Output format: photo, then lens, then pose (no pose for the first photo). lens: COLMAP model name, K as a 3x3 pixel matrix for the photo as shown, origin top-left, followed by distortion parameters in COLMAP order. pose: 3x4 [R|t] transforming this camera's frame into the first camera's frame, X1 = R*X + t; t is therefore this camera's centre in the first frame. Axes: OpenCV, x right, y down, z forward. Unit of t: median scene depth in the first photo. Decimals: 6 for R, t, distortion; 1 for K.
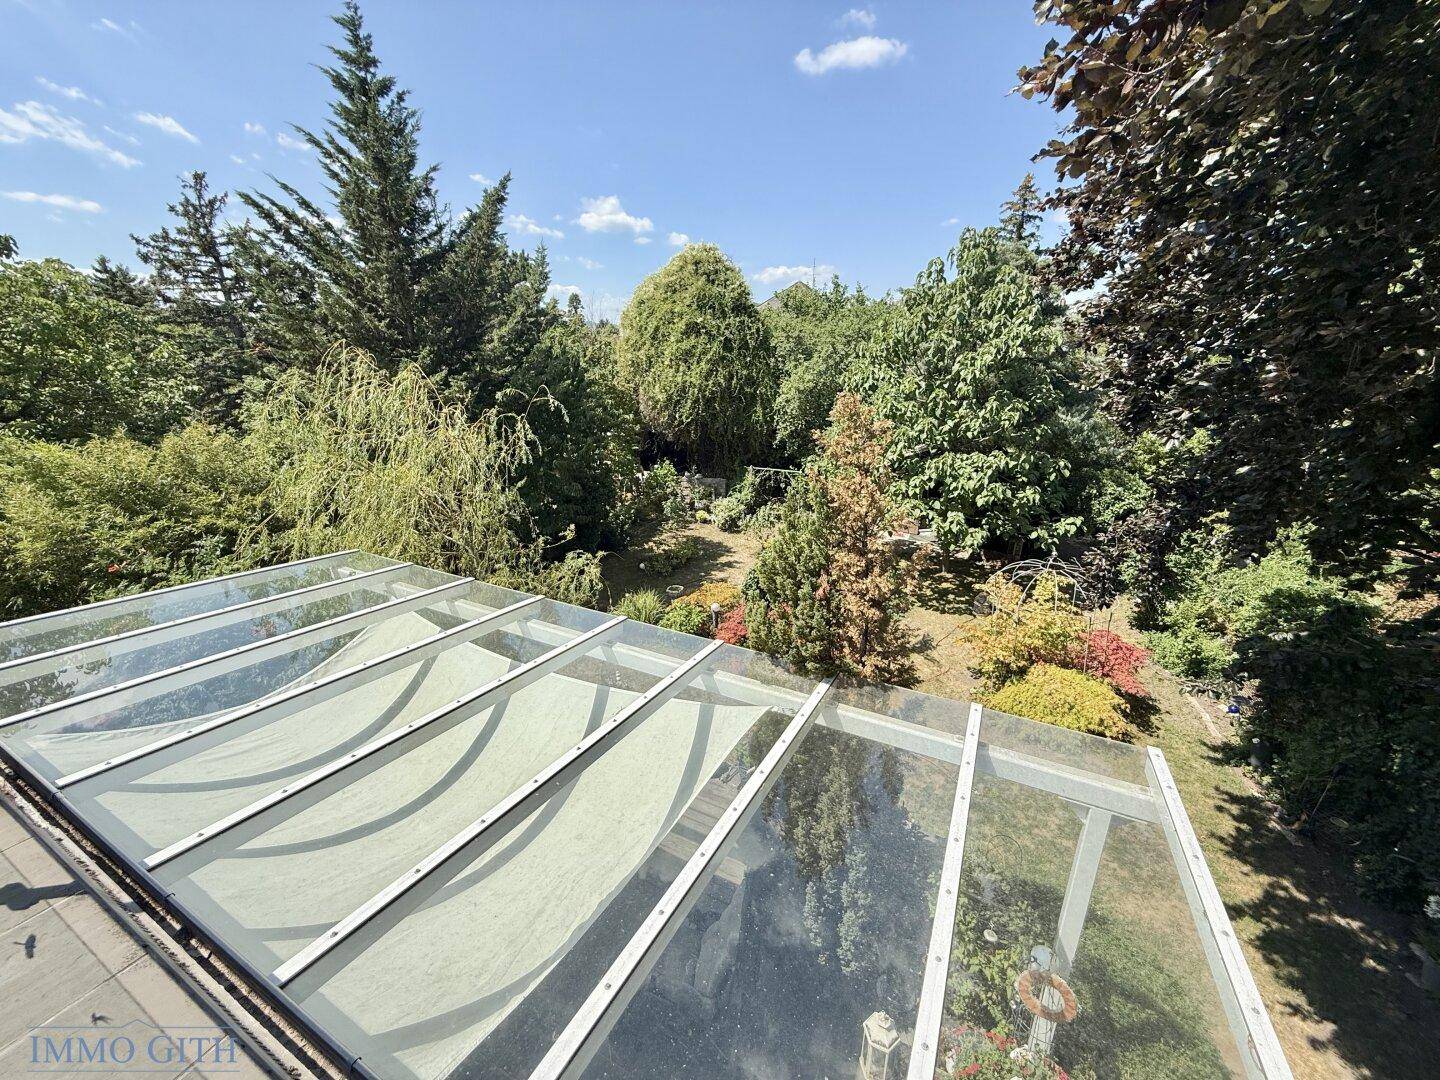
lens RADIAL K [[574.1, 0, 715.0], [0, 574.1, 553.5], [0, 0, 1]] dist [0.001318, -0.000707]
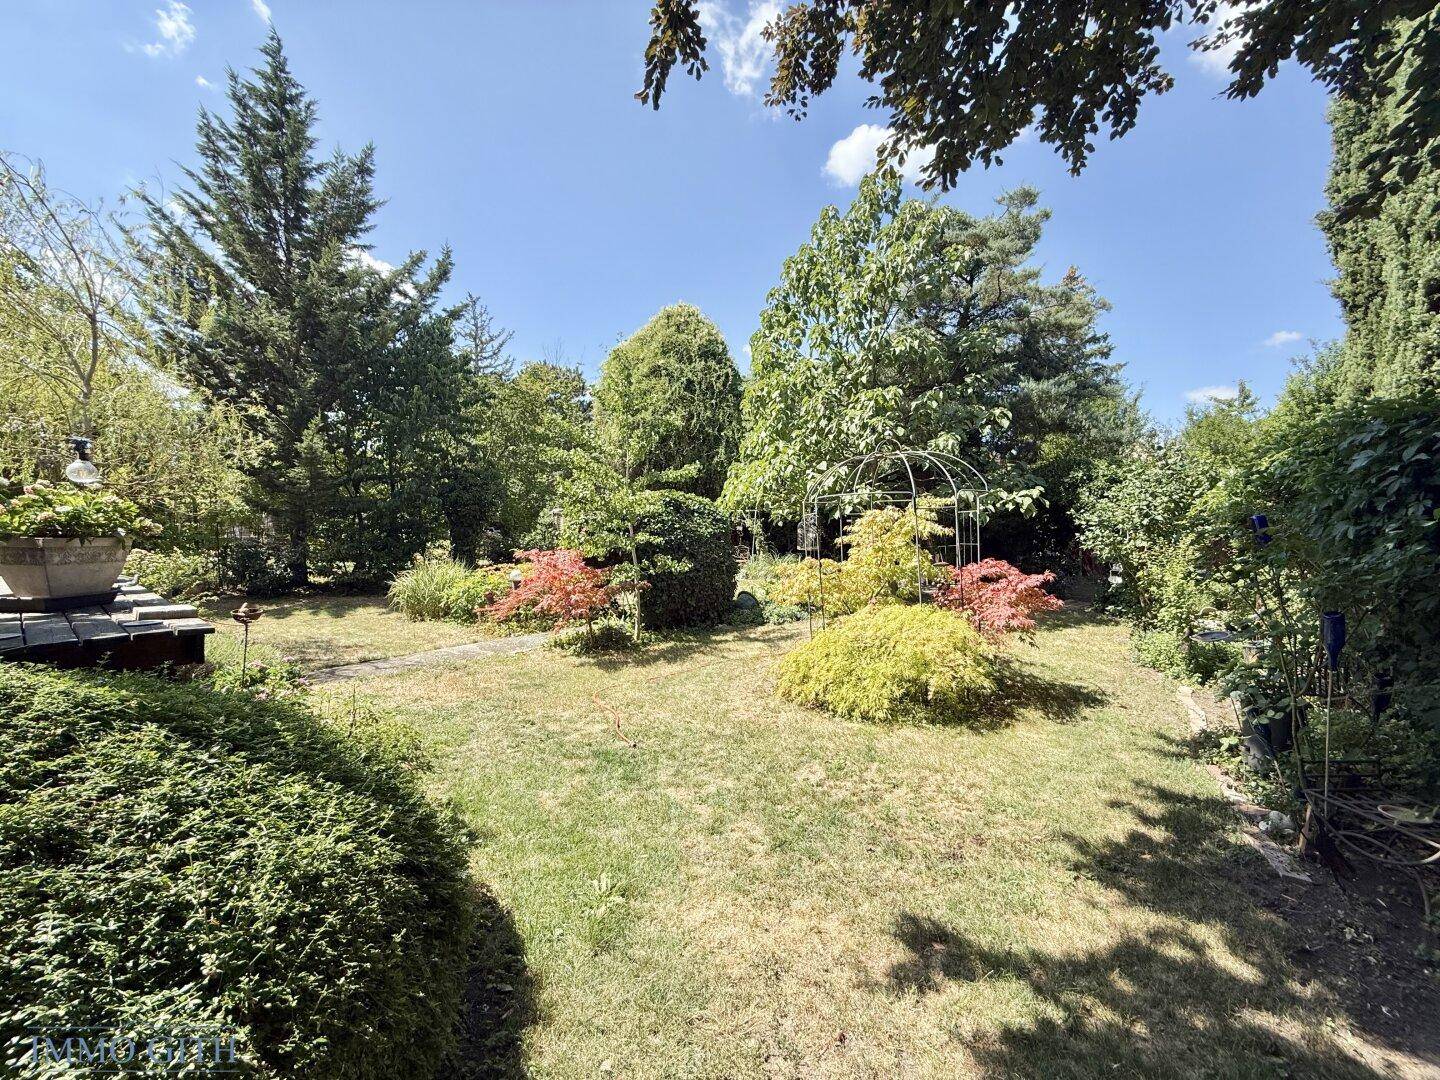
lens RADIAL K [[574.1, 0, 733.7], [0, 574.1, 566.9], [0, 0, 1]] dist [0.001318, -0.000707]
pose [[0.978541, 0.018462, -0.205222, 0.295562], [-0.075876, 0.958277, -0.275585, 0.180808], [0.191572, 0.285243, 0.939115, 0.207689]]
